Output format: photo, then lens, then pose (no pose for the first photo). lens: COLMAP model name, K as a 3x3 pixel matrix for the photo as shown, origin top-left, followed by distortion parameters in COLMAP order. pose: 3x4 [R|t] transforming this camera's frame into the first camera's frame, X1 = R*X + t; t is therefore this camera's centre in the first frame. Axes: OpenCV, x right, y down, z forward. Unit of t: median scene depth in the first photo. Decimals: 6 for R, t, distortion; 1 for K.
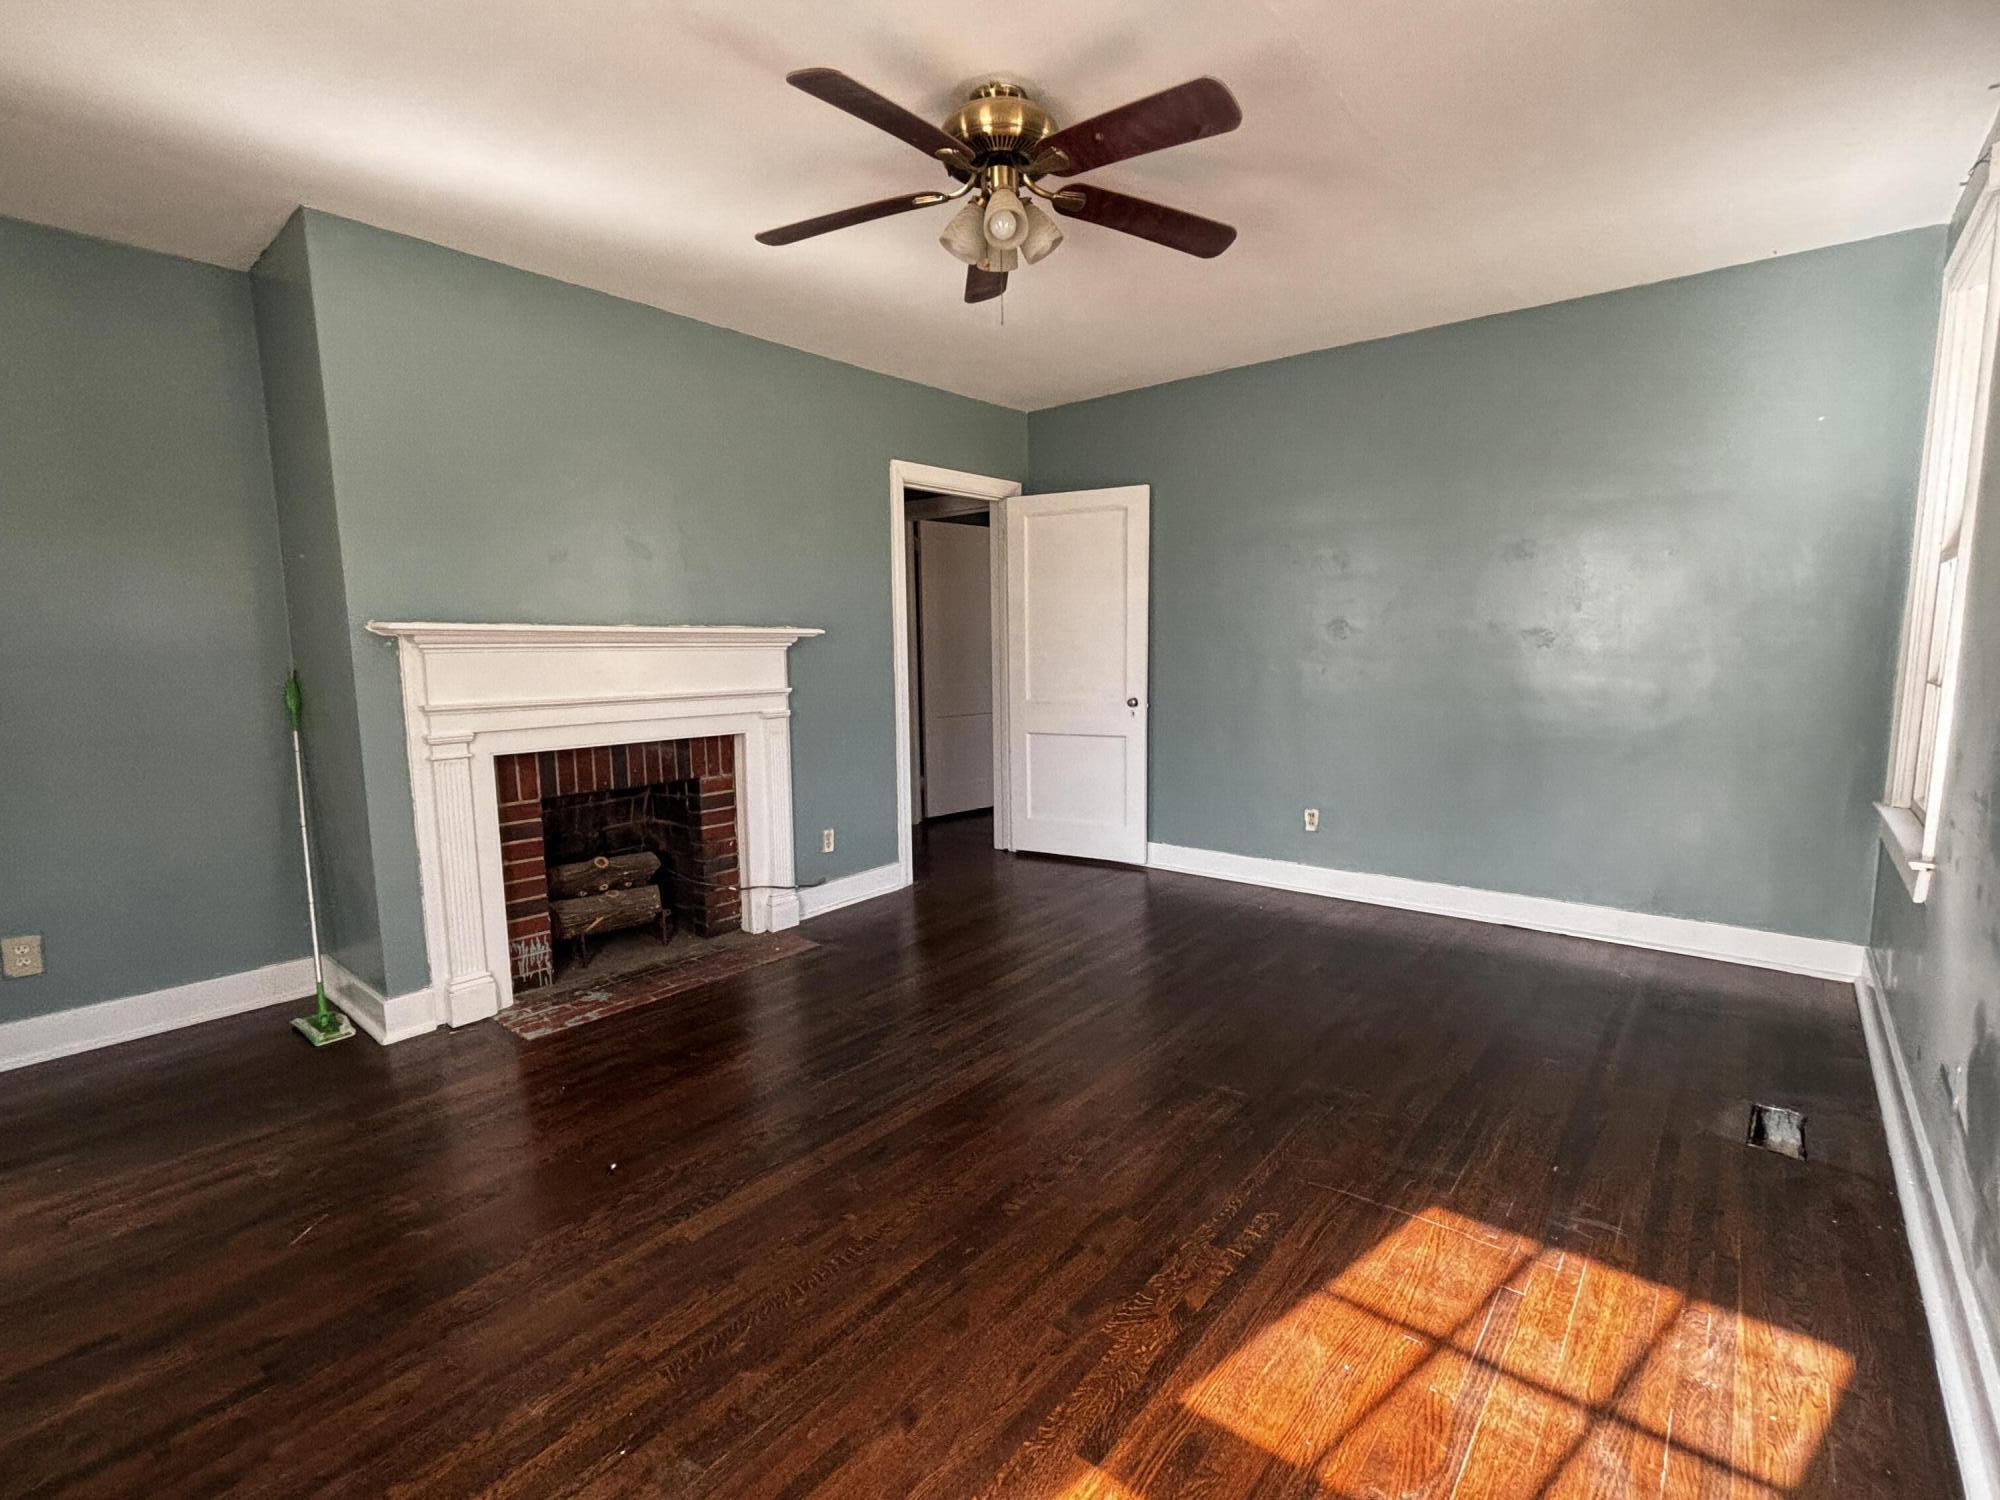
lens RADIAL K [[907.7, 0, 1011.0], [0, 907.7, 751.3], [0, 0, 1]] dist [0.008981, -0.002146]
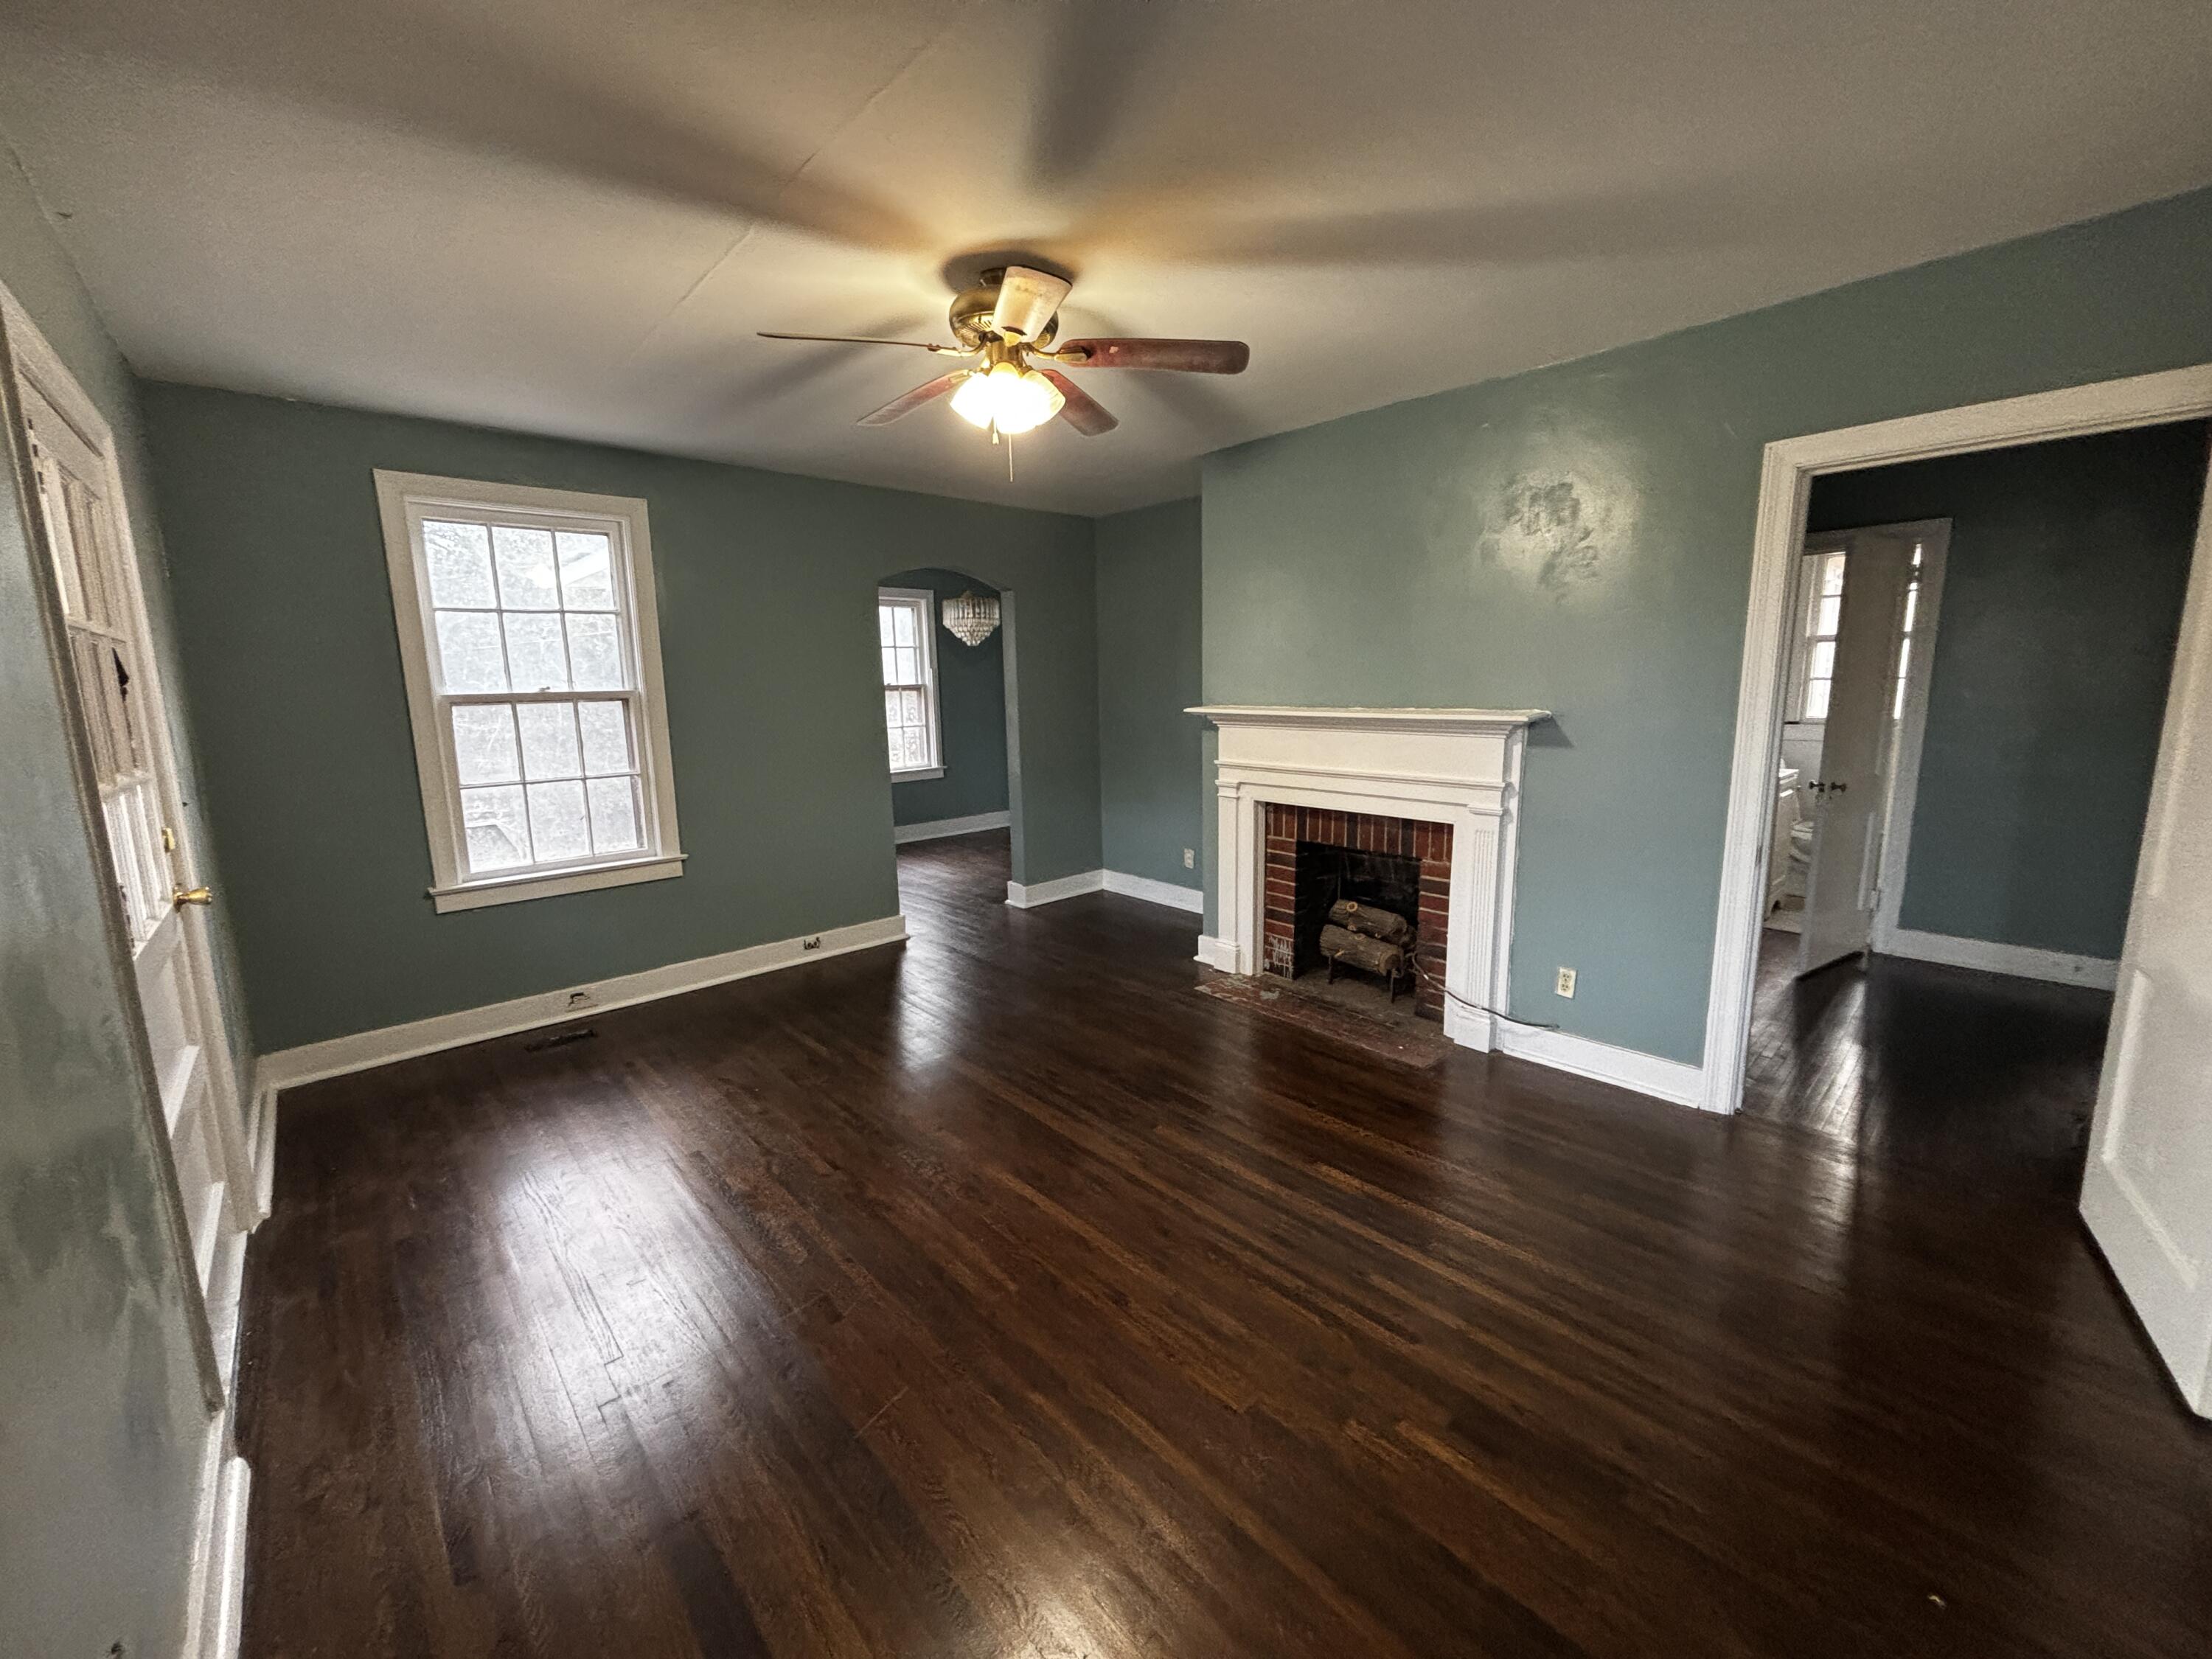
lens RADIAL K [[882.8, 0, 1115.1], [0, 882.8, 829.3], [0, 0, 1]] dist [-0.004418, -0.000027]
pose [[-0.150477, 0.176695, -0.972695, 0.707592], [-0.101340, 0.975958, 0.192965, -0.170171], [0.983406, 0.127609, -0.128953, 0.846774]]
